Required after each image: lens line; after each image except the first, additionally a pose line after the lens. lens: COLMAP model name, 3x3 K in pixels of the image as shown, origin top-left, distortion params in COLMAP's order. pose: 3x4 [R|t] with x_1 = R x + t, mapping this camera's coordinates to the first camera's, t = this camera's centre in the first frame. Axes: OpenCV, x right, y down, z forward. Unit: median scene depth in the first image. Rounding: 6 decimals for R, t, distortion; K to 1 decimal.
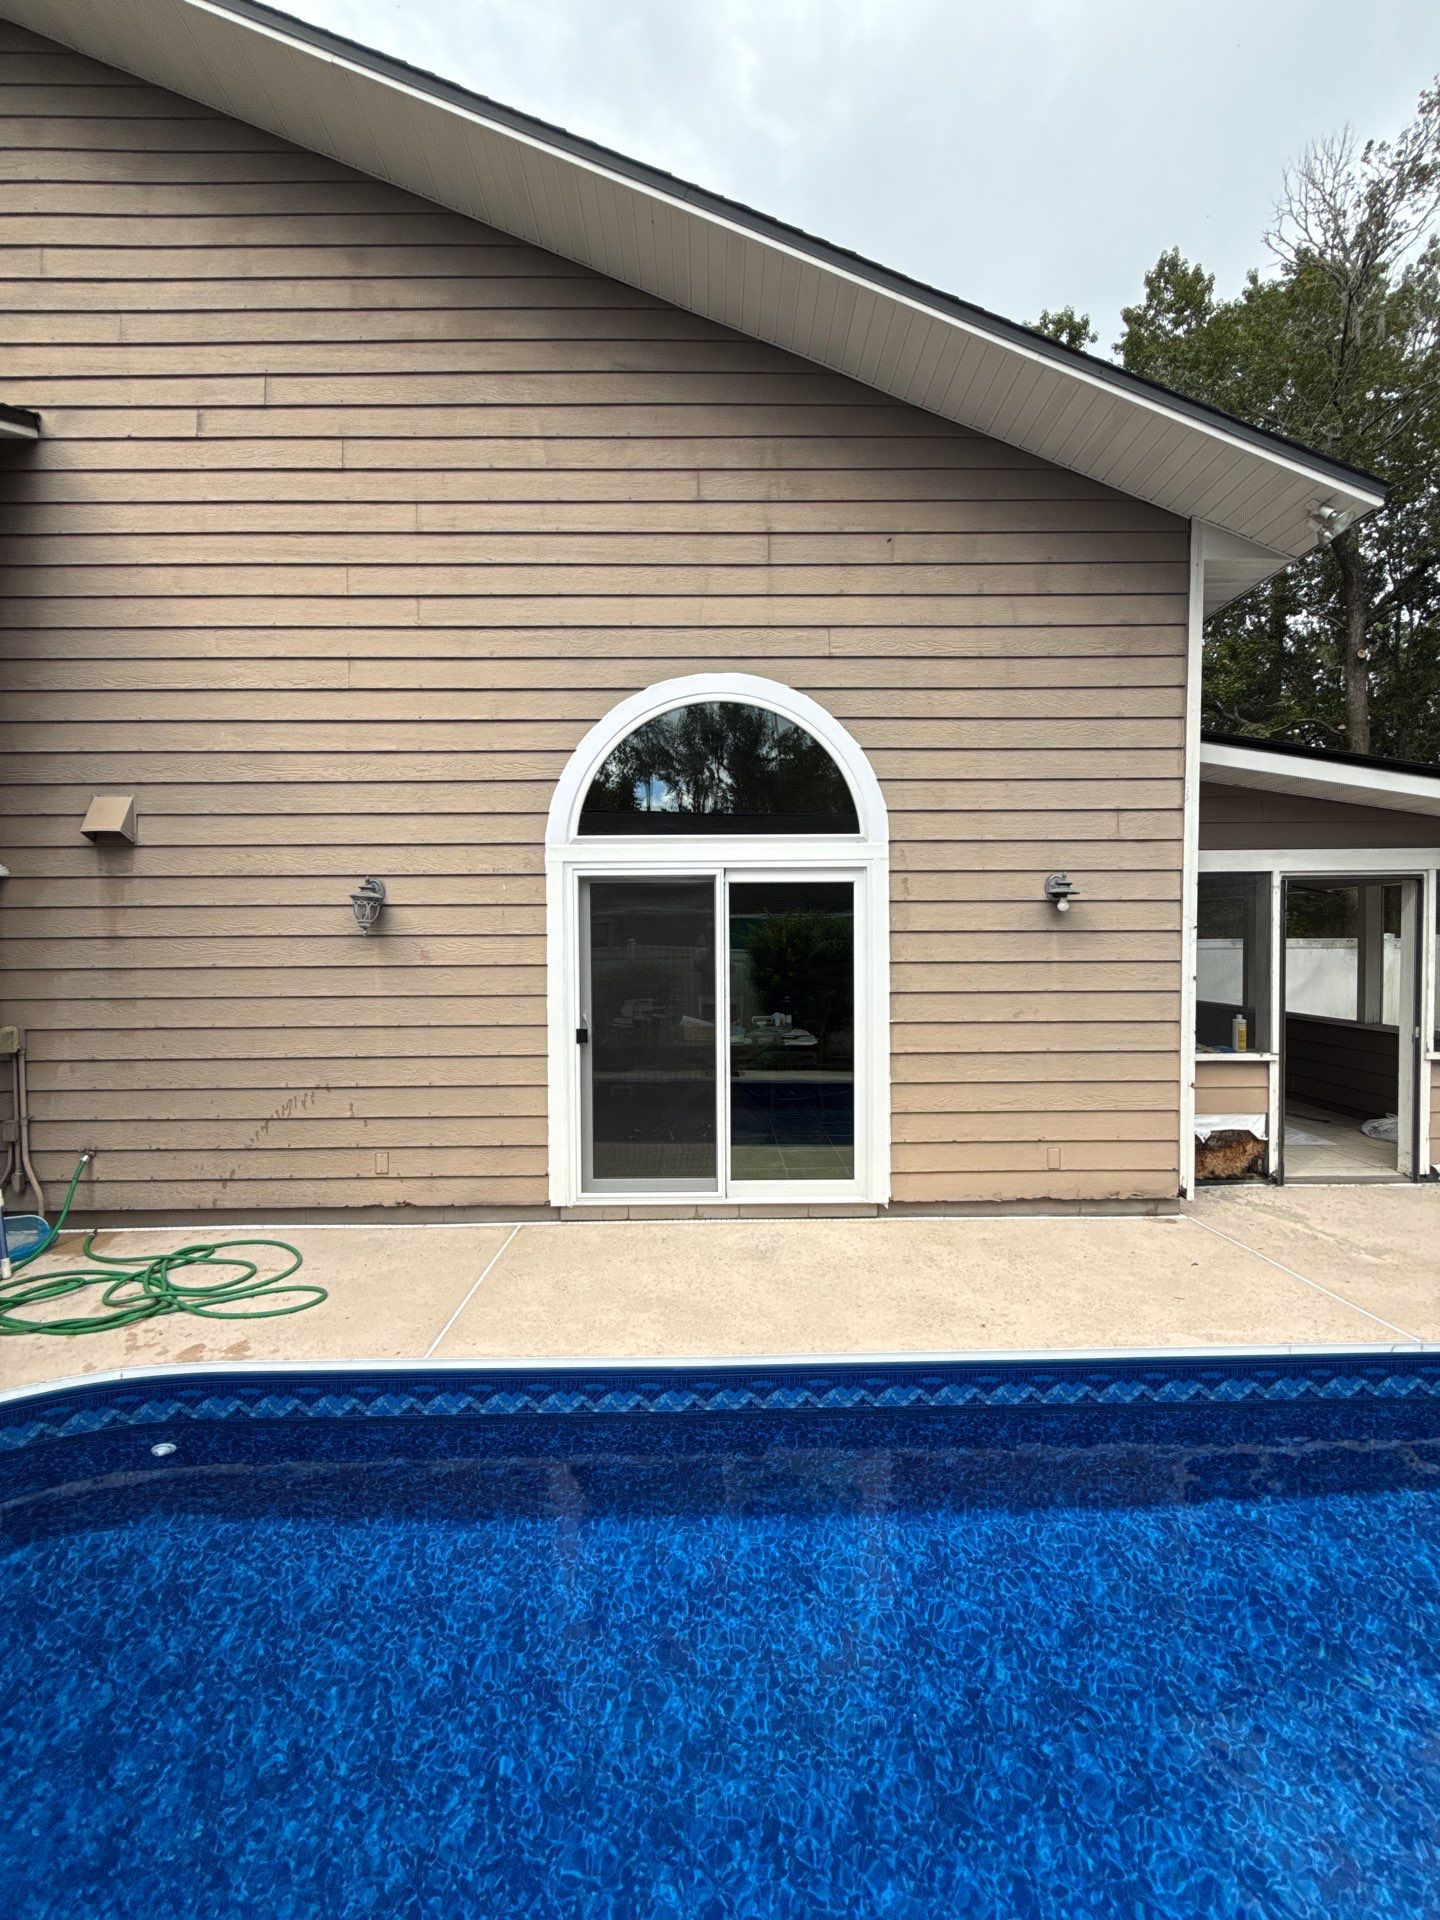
lens RADIAL K [[767.0, 0, 714.6], [0, 767.0, 960.6], [0, 0, 1]] dist [0.001256, -0.000115]
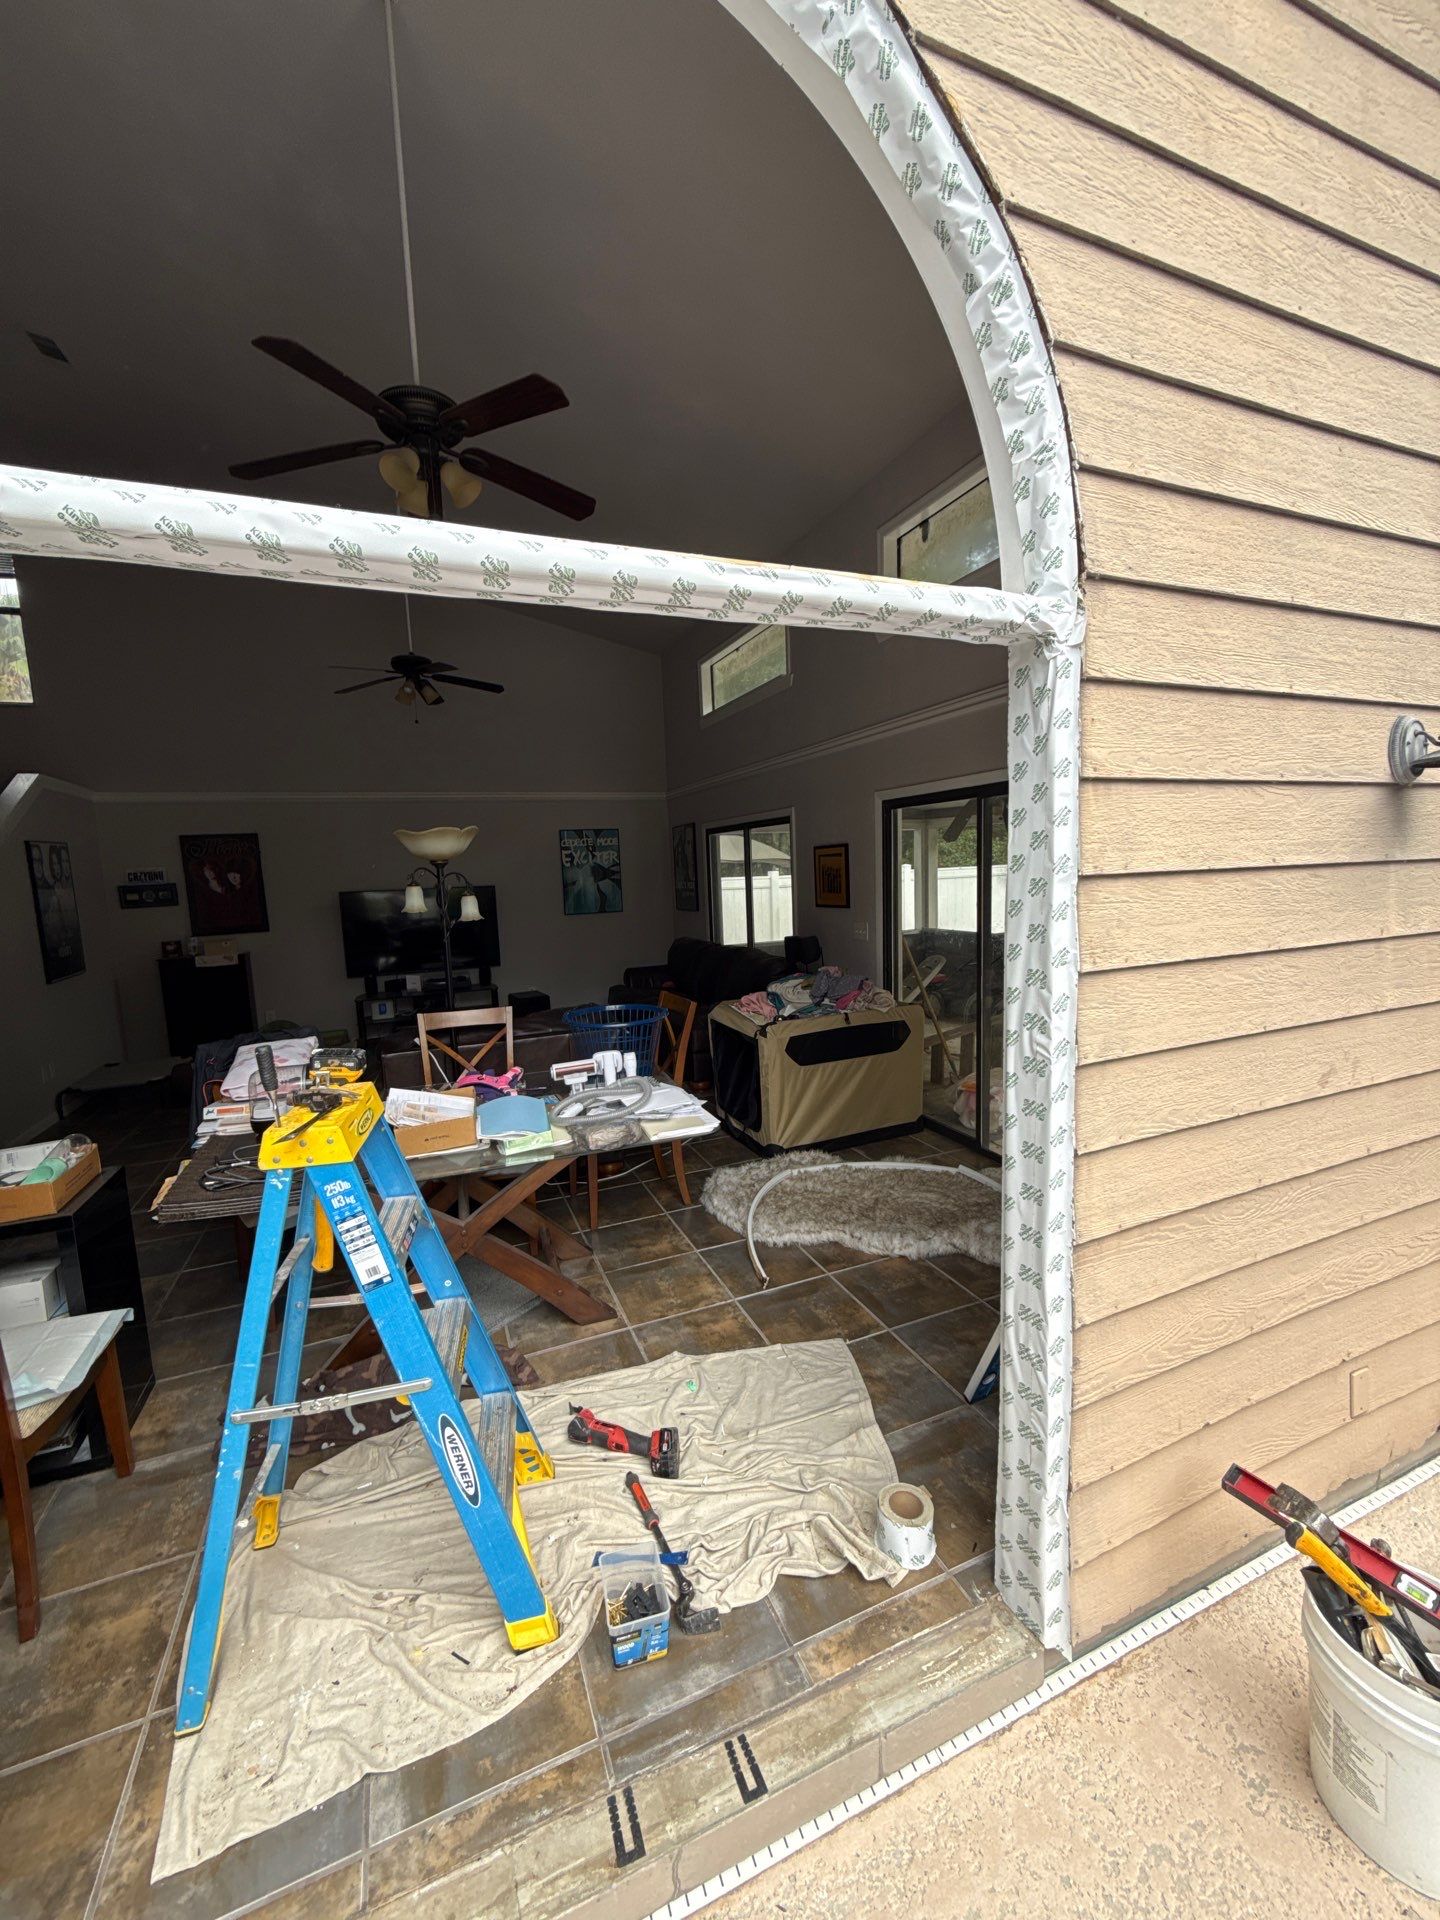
lens RADIAL K [[767.0, 0, 718.5], [0, 767.0, 962.9], [0, 0, 1]] dist [0.001256, -0.000115]
pose [[0.927710, -0.071317, 0.366426, -0.032315], [0.040355, 0.994989, 0.091483, -0.037167], [-0.371114, -0.070083, 0.925939, 0.765865]]
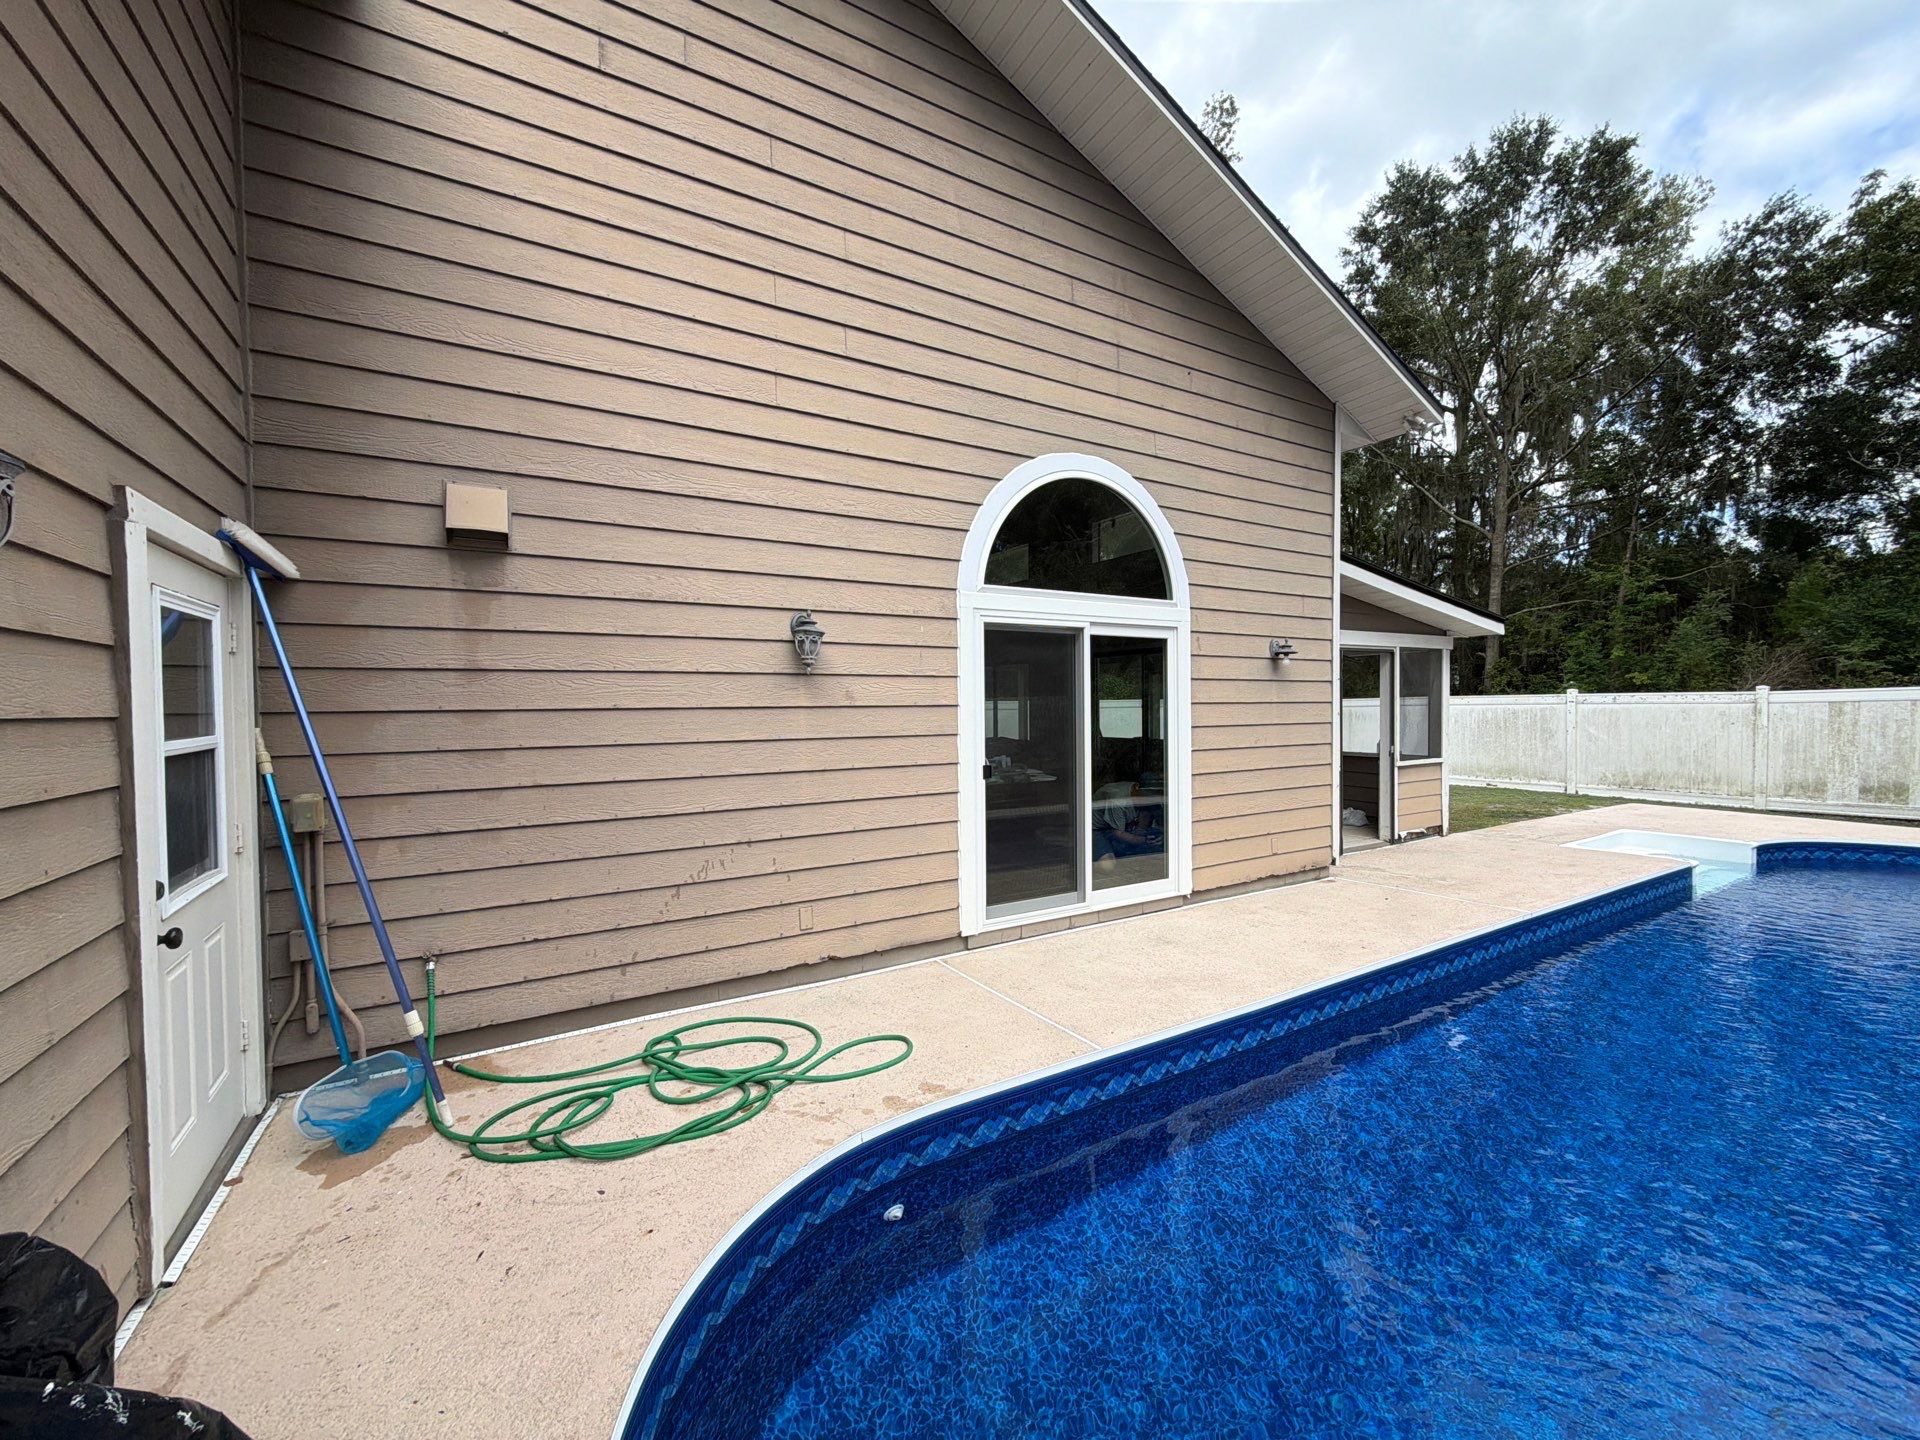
lens RADIAL K [[767.0, 0, 957.3], [0, 767.0, 719.3], [0, 0, 1]] dist [0.001256, -0.000115]
pose [[0.863189, -0.010707, 0.504767, -0.753806], [0.018583, 0.999771, -0.010572, 0.036210], [-0.504539, 0.018506, 0.863191, 0.098840]]
